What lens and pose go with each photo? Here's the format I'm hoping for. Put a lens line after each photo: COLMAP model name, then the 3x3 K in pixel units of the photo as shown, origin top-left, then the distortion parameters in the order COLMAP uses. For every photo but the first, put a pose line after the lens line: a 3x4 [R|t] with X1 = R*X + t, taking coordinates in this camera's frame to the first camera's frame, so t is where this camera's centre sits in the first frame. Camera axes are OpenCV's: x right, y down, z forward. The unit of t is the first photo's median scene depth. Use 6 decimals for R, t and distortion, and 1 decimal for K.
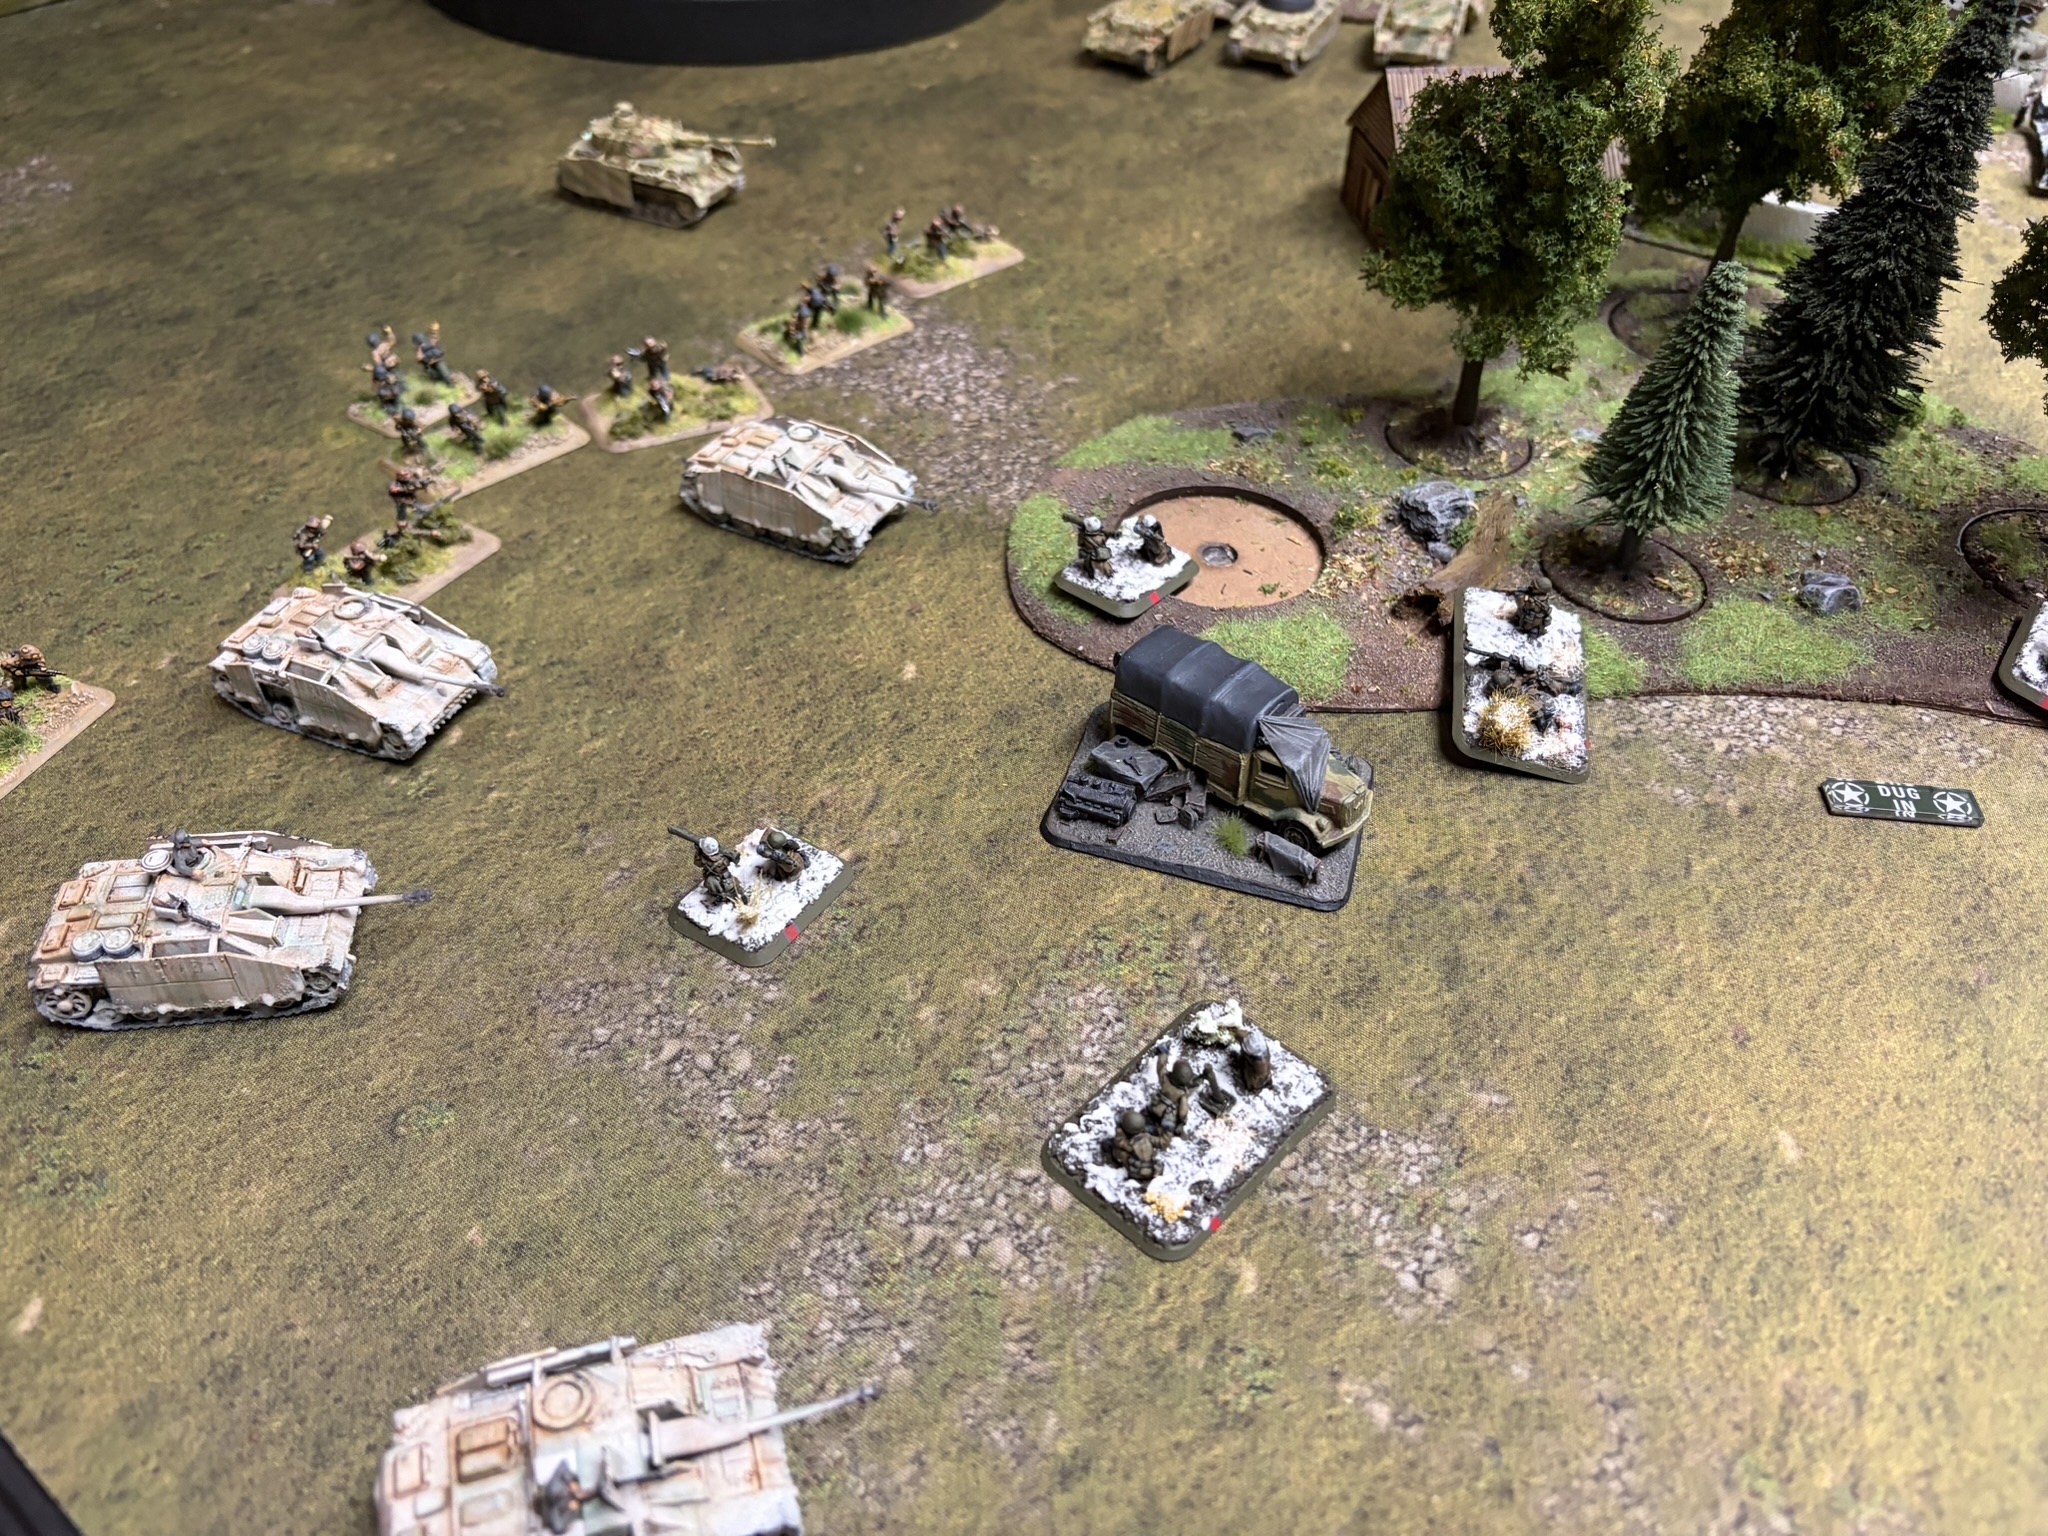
lens RADIAL K [[1568.6, 0, 1017.6], [0, 1568.6, 772.0], [0, 0, 1]] dist [-0.005352, -0.004368]
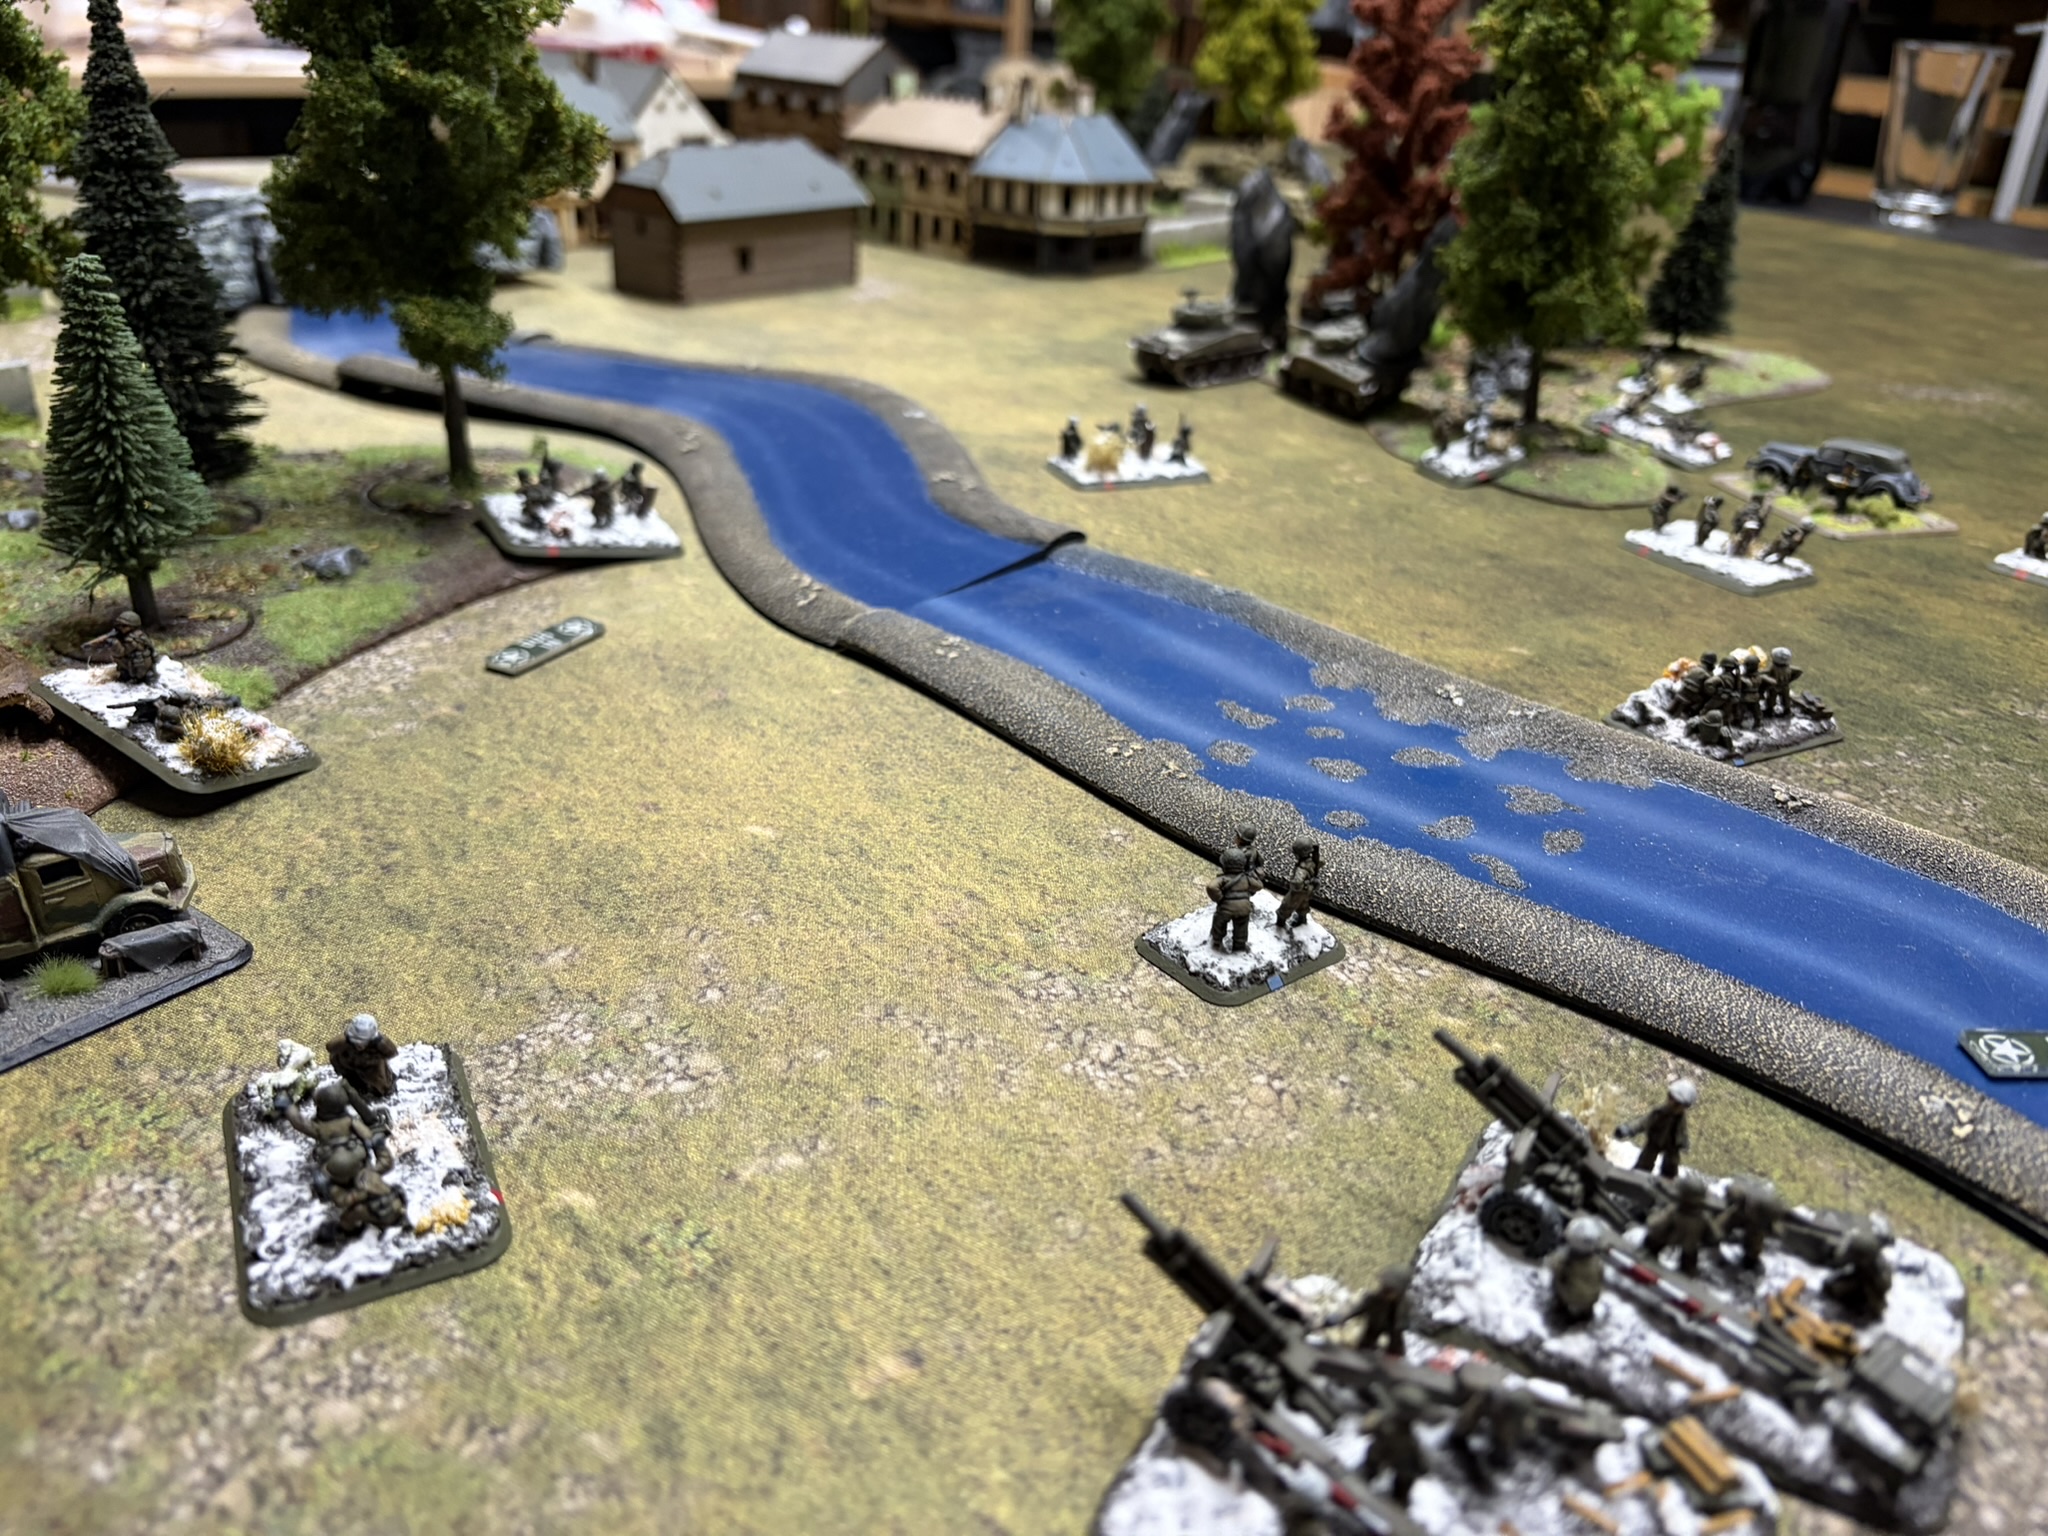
lens RADIAL K [[1568.6, 0, 1036.9], [0, 1568.6, 719.5], [0, 0, 1]] dist [-0.005352, -0.004368]
pose [[0.357987, -0.435433, 0.825980, -0.311130], [0.607131, 0.780624, 0.148386, 0.137647], [-0.709392, 0.448358, 0.543818, 0.243432]]
